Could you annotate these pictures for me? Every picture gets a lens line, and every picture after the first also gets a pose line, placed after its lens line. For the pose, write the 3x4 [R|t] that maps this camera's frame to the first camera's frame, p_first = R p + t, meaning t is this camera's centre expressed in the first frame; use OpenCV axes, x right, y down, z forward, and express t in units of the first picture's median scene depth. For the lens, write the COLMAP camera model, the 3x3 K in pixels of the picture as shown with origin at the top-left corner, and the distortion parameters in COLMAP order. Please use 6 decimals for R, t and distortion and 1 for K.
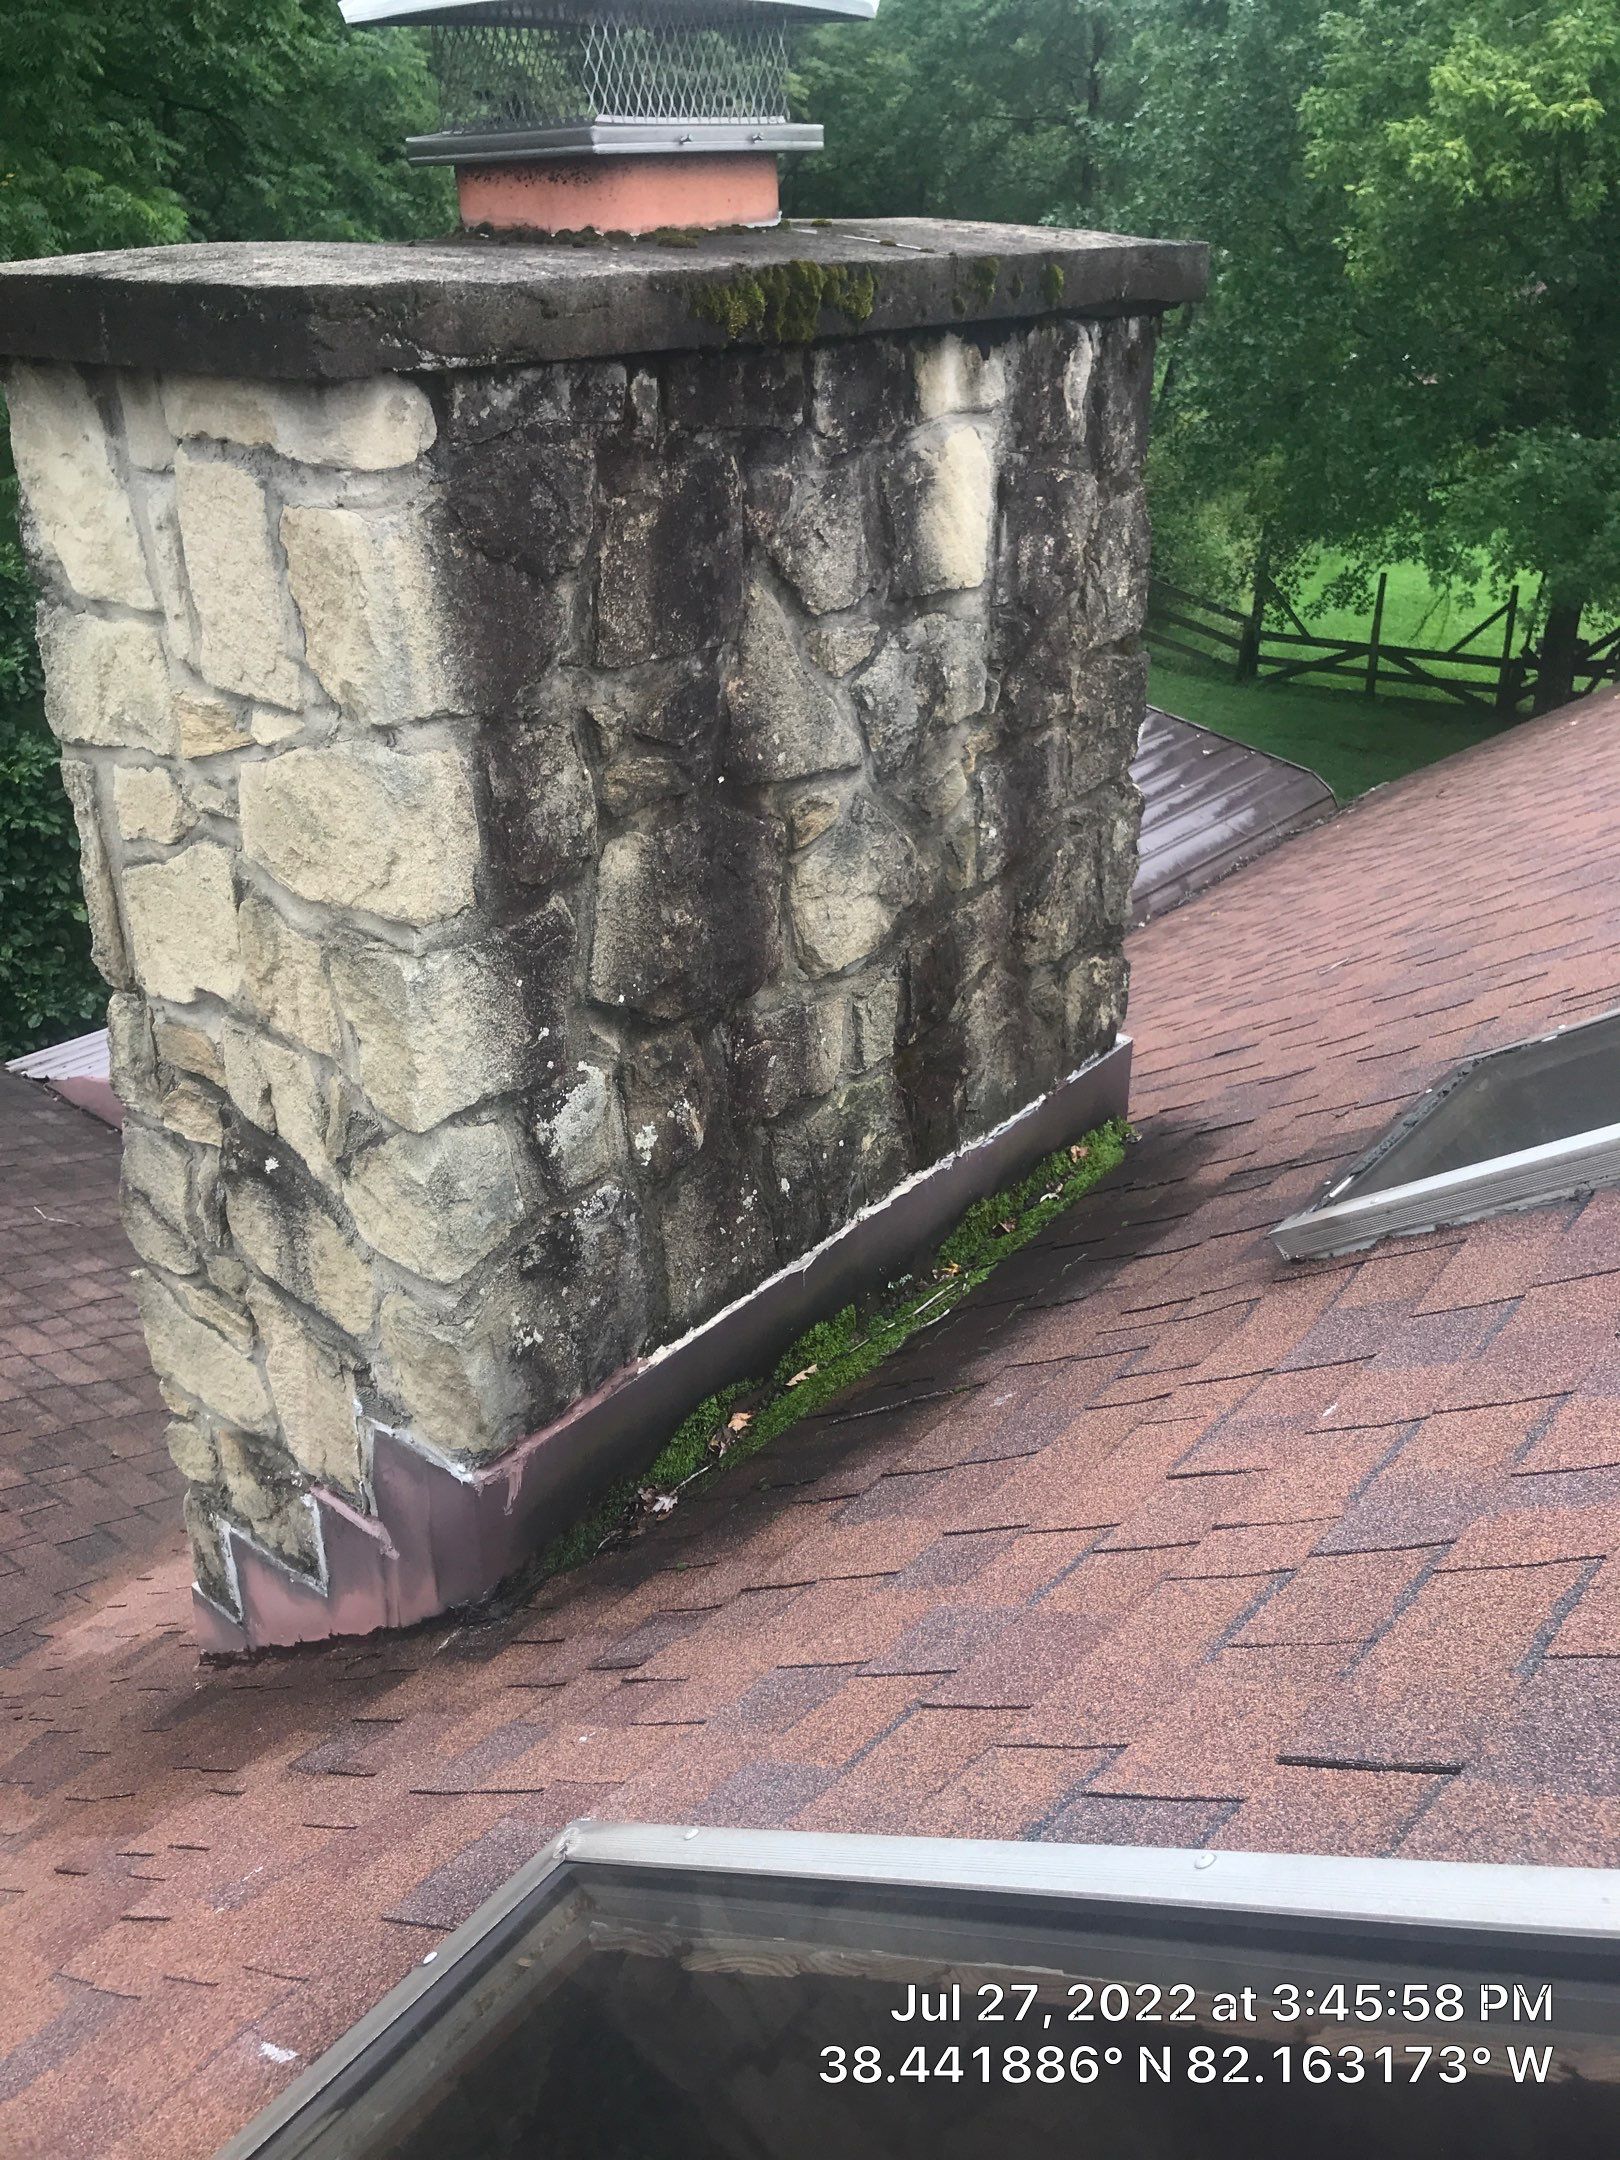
lens RADIAL K [[1715.2, 0, 813.5], [0, 1715.2, 1005.3], [0, 0, 1]] dist [0.159010, -0.432010]
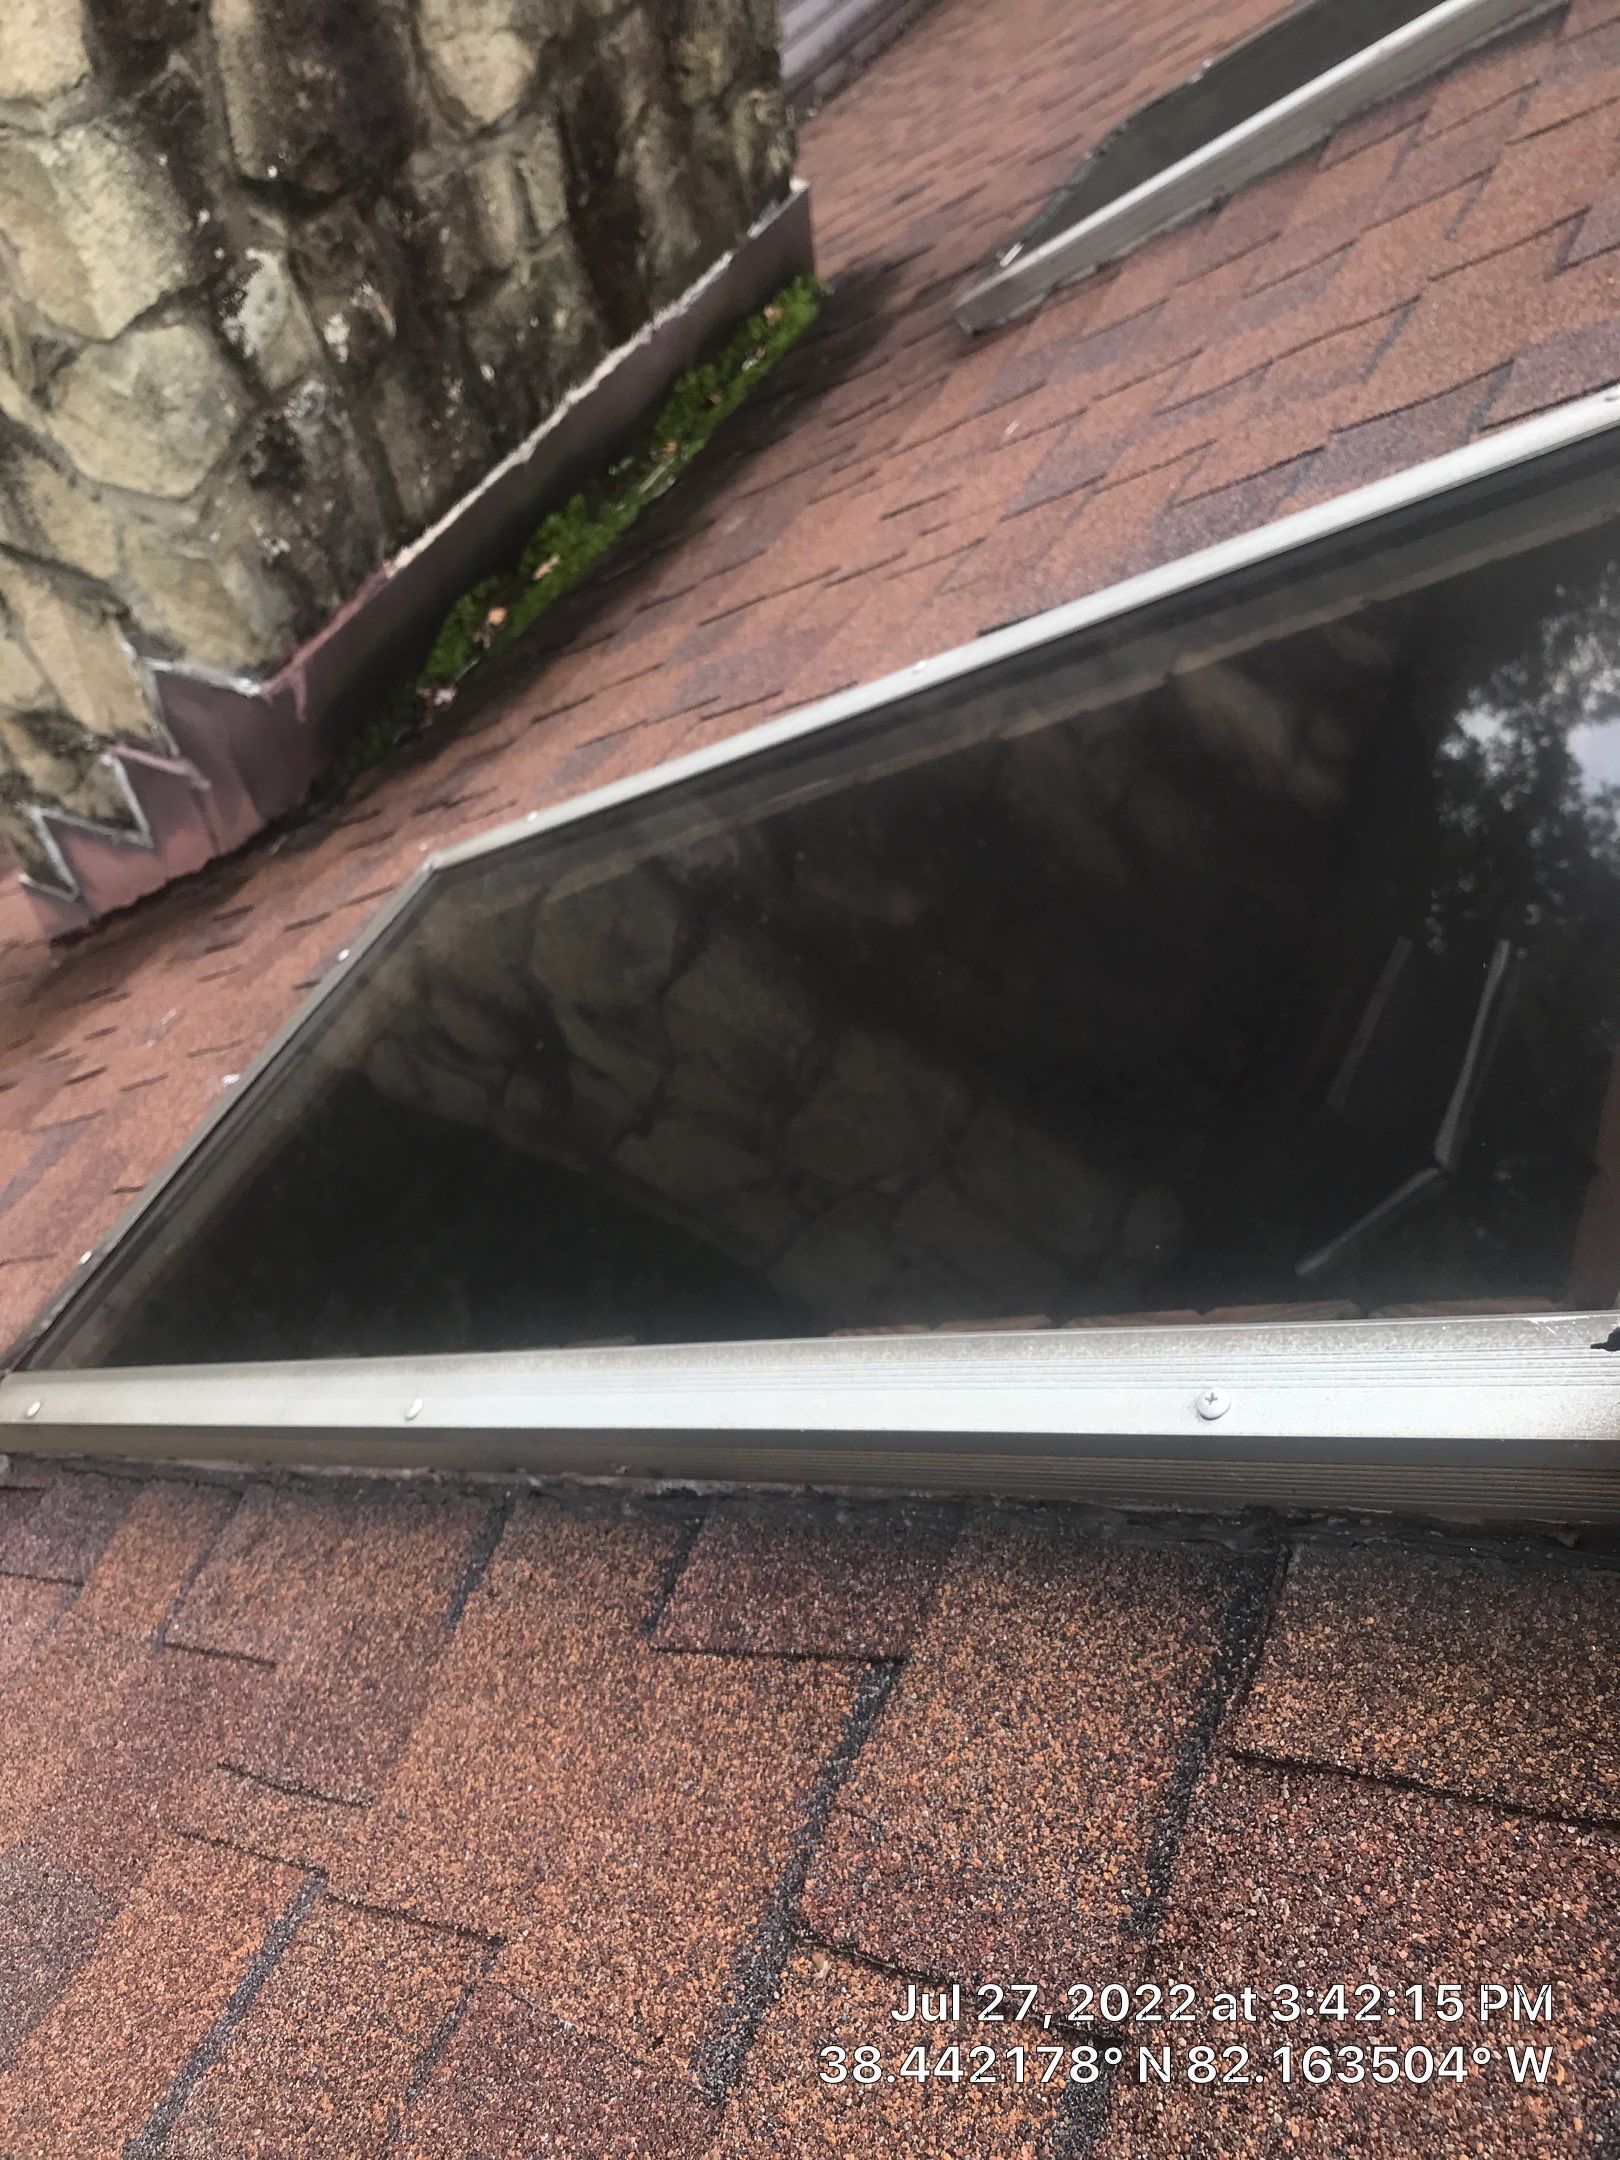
lens RADIAL K [[1812.8, 0, 817.9], [0, 1812.8, 1082.0], [0, 0, 1]] dist [0.006082, -0.013665]
pose [[0.972072, -0.213428, 0.097596, -0.020736], [0.159498, 0.905869, 0.392379, 0.095649], [-0.172154, -0.365855, 0.914611, -0.145131]]
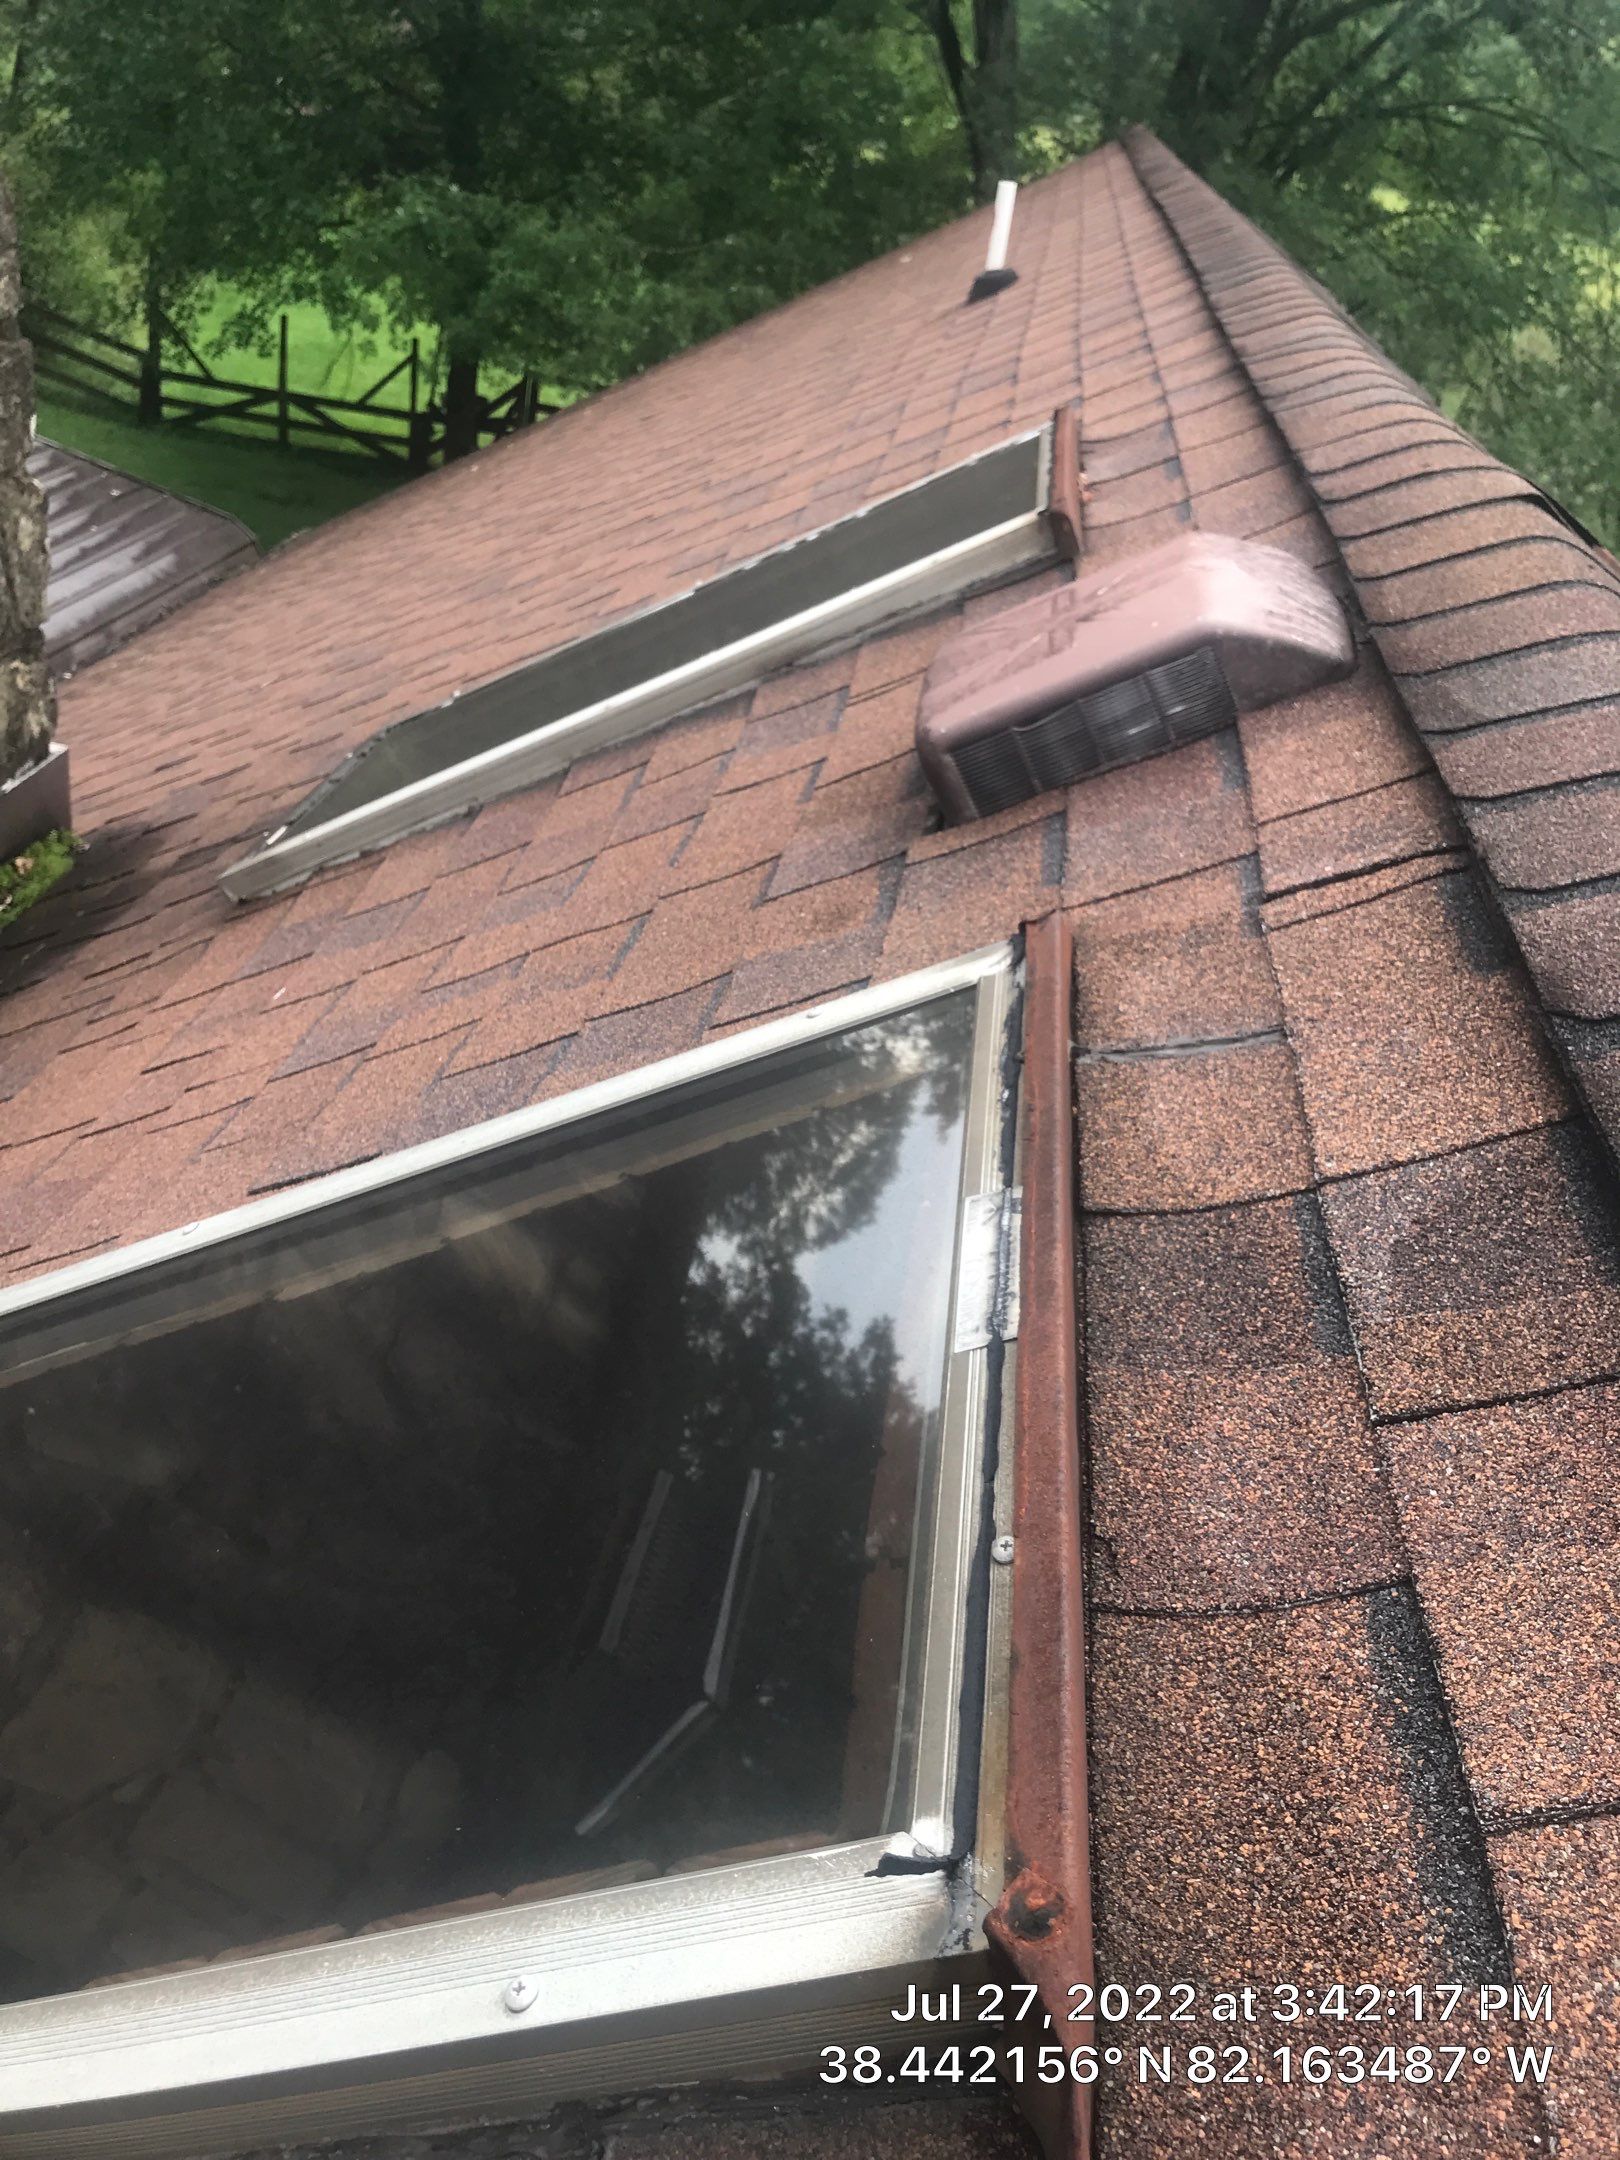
lens RADIAL K [[1822.5, 0, 844.8], [0, 1822.5, 1035.9], [0, 0, 1]] dist [0.030834, -0.037795]
pose [[0.834260, -0.132818, 0.535135, -0.033137], [0.067319, 0.987828, 0.140227, 0.080810], [-0.547246, -0.080961, 0.833047, -0.164957]]
